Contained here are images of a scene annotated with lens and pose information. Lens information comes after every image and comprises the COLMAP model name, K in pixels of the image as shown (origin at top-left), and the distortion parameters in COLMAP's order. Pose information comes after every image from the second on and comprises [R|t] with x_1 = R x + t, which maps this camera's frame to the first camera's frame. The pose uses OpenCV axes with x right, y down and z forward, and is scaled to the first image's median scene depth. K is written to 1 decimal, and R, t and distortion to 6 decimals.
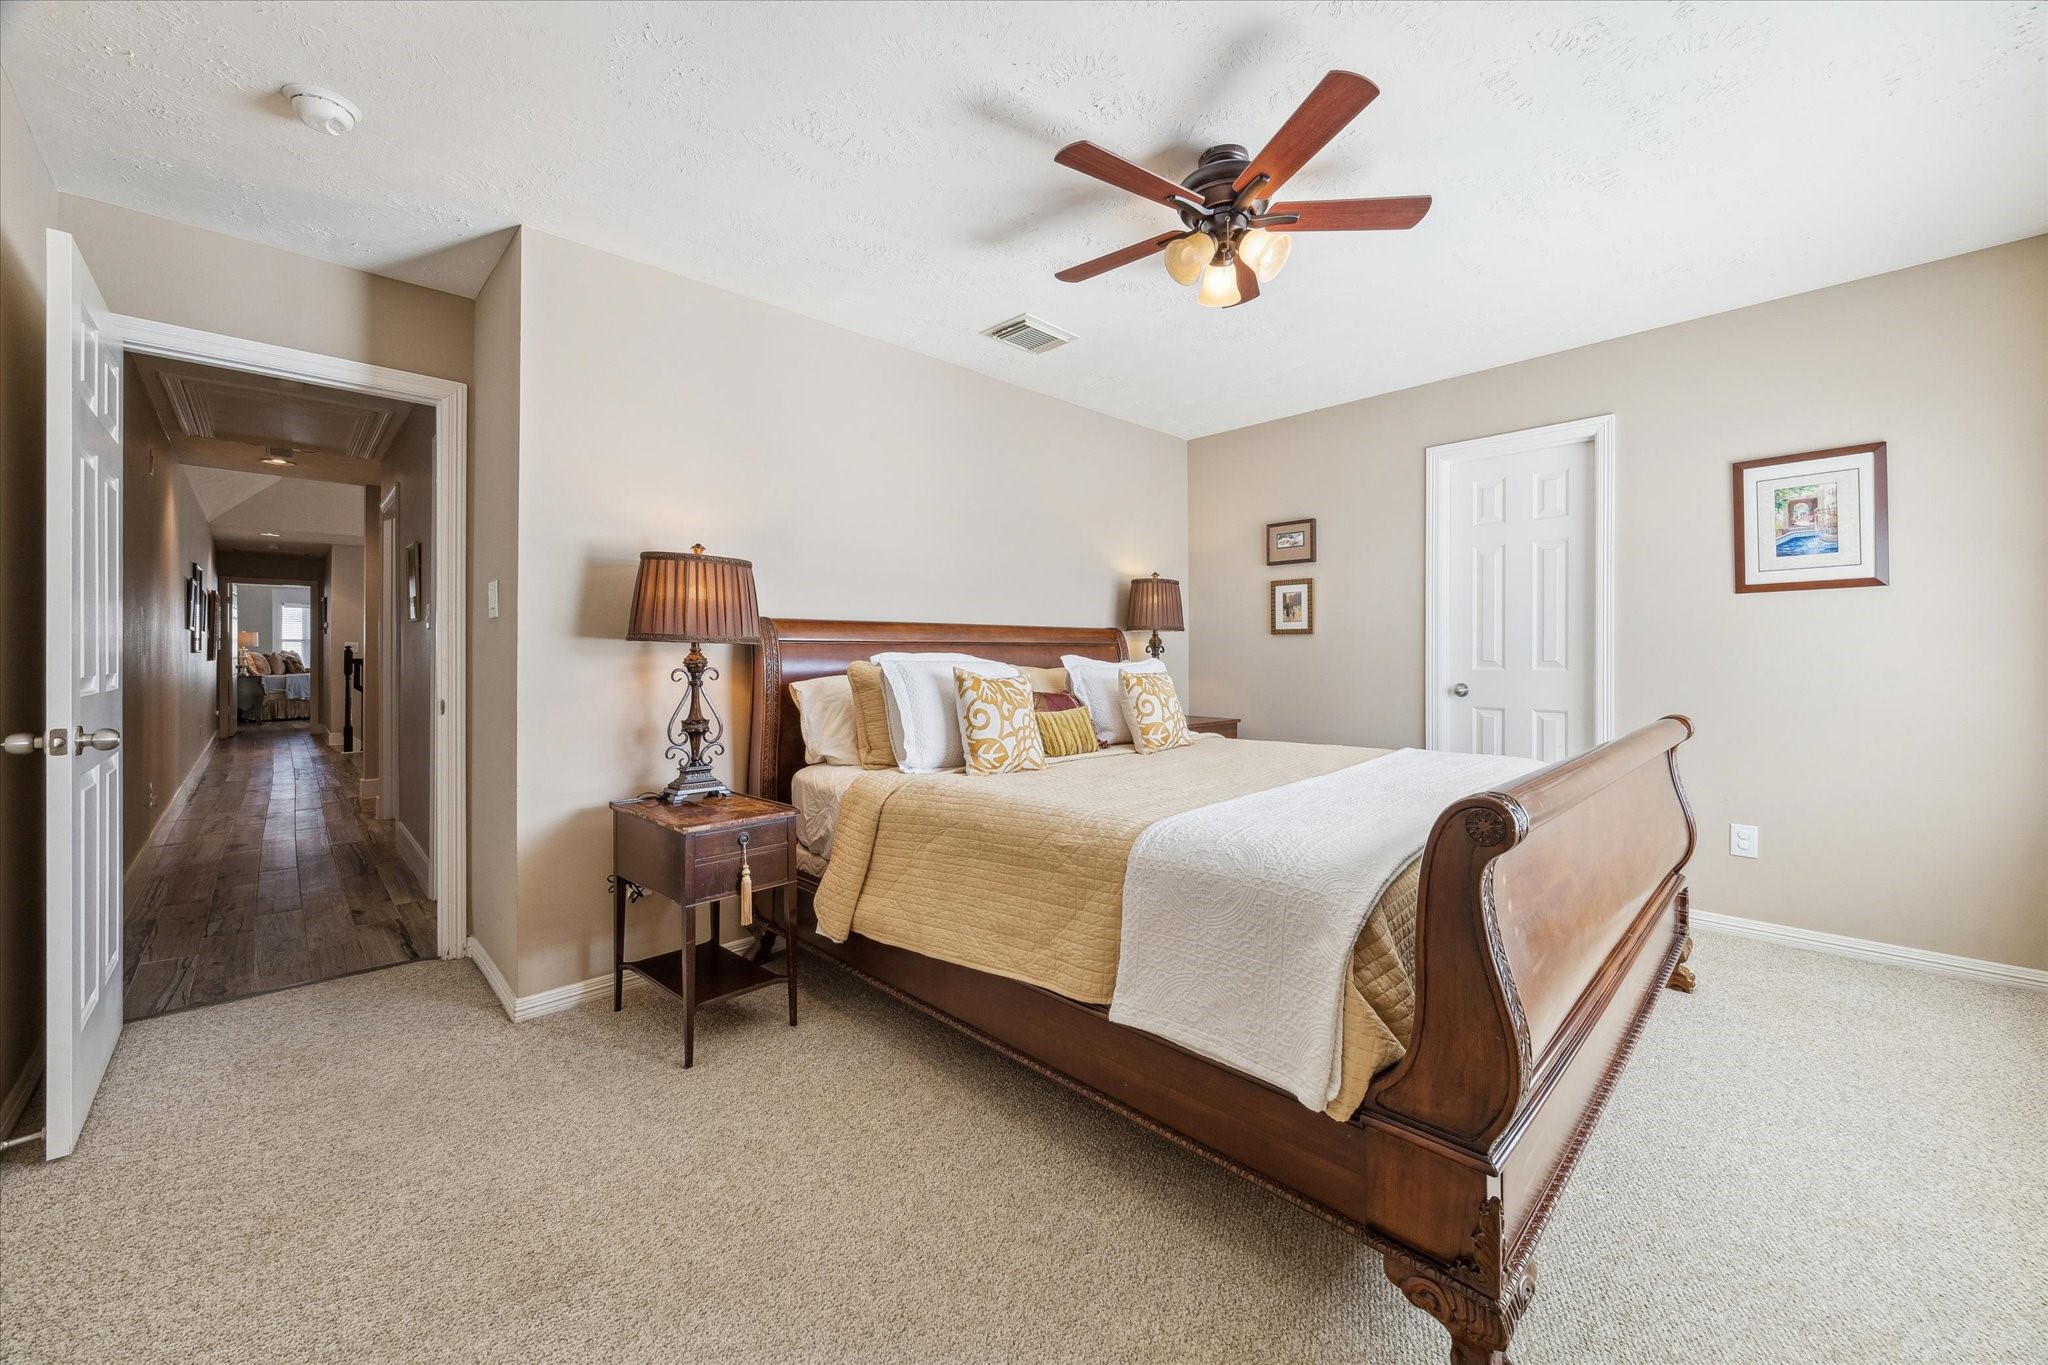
lens RADIAL K [[785.5, 0, 1019.5], [0, 785.5, 655.1], [0, 0, 1]] dist [0.010869, 0.000435]
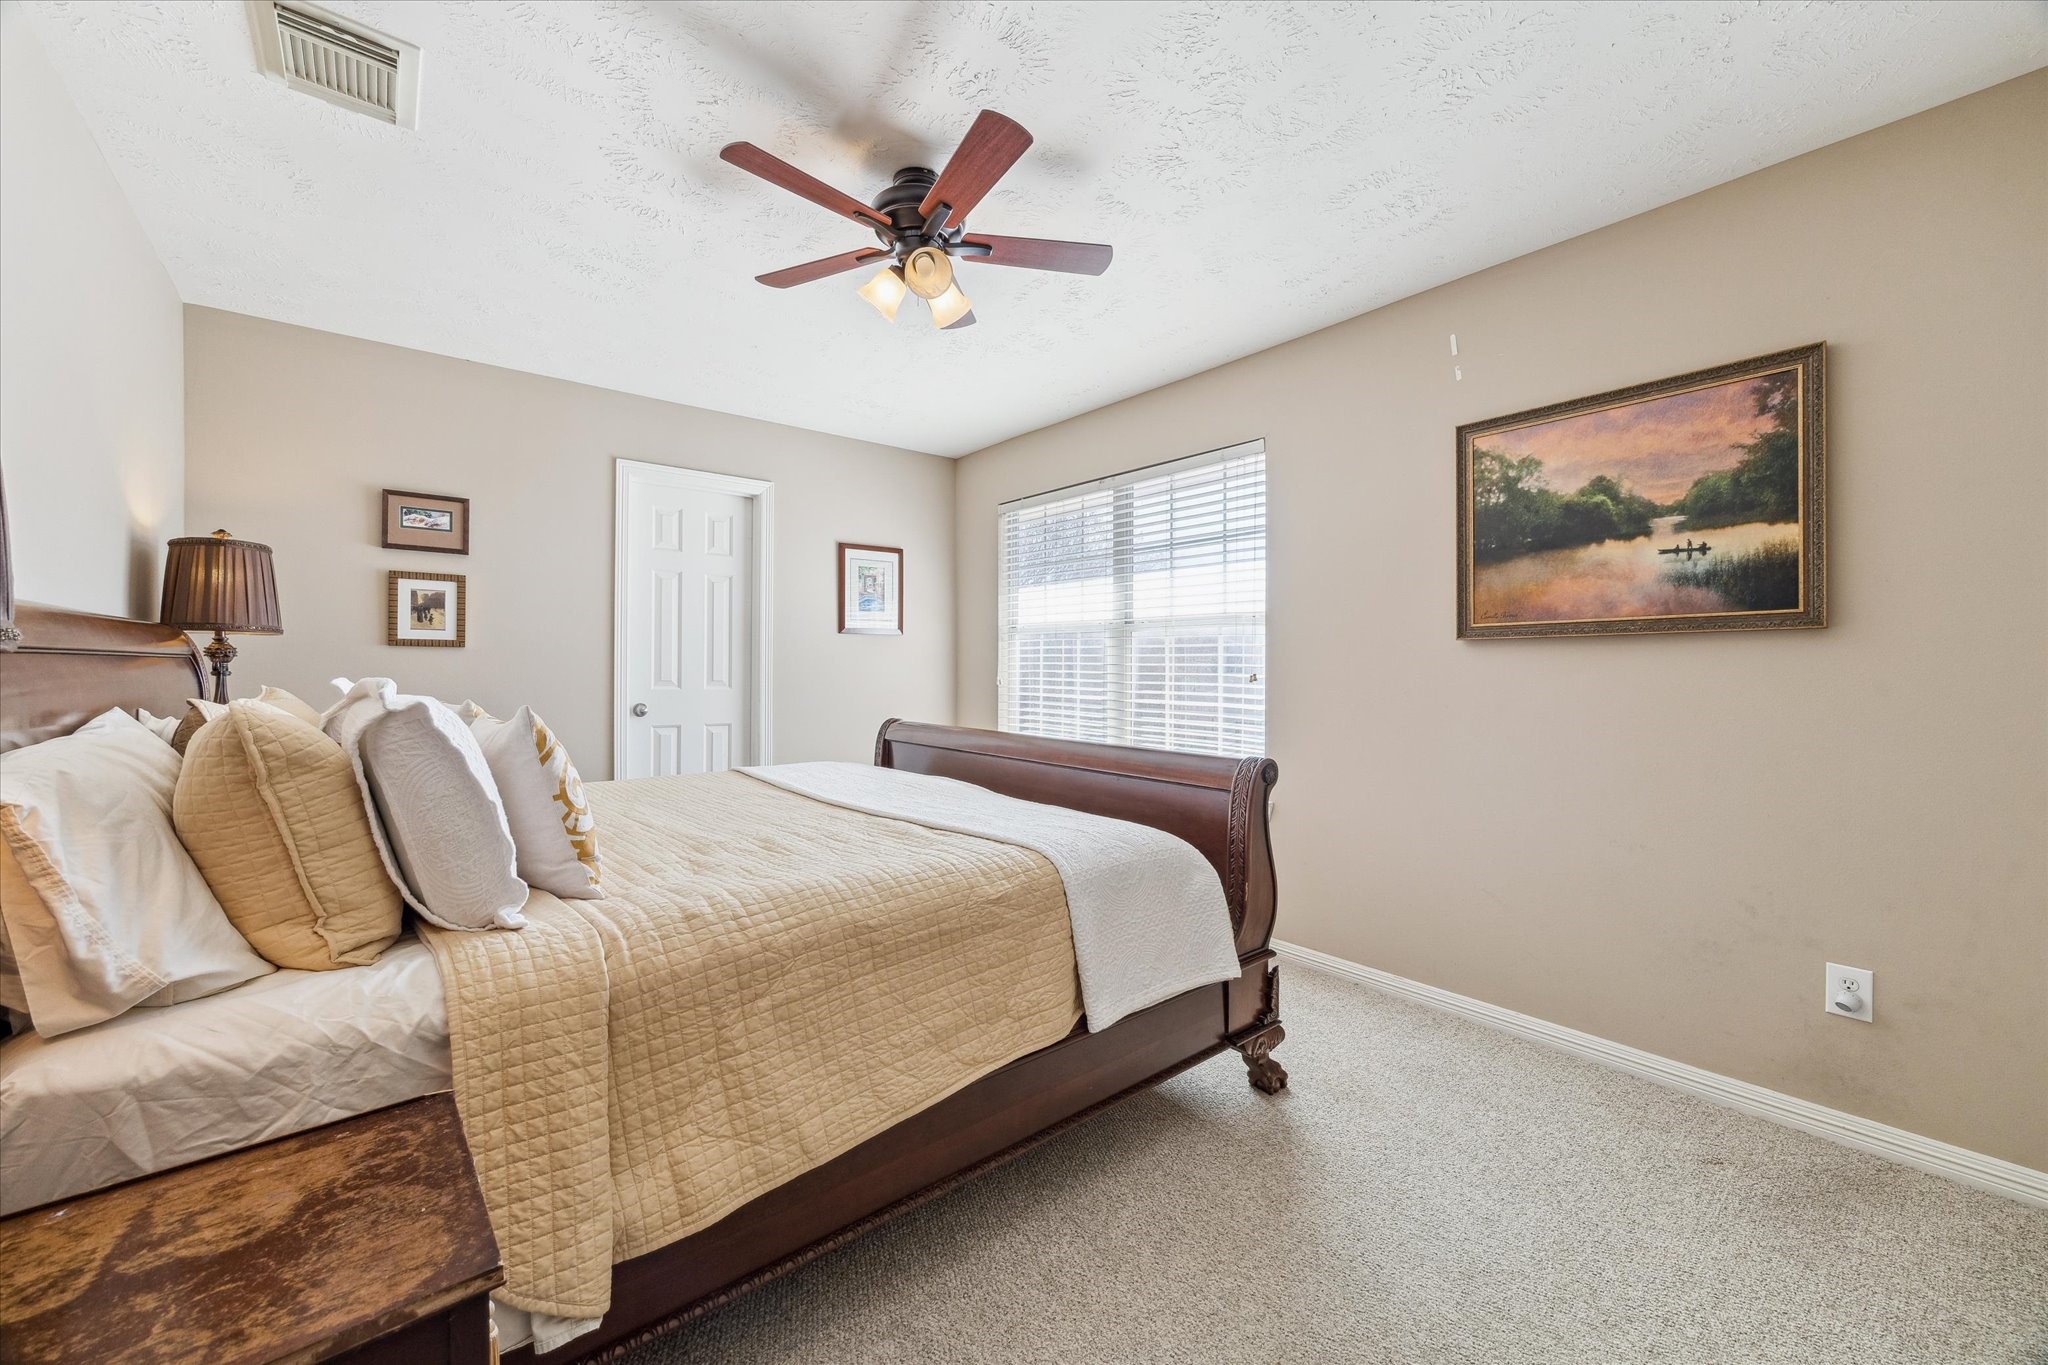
lens RADIAL K [[784.6, 0, 1031.4], [0, 784.6, 673.5], [0, 0, 1]] dist [-0.004292, 0.000459]
pose [[0.082810, -0.000819, 0.996565, -0.350517], [-0.005047, 0.999986, 0.001242, -0.004880], [-0.996553, -0.005133, 0.082805, 0.378783]]
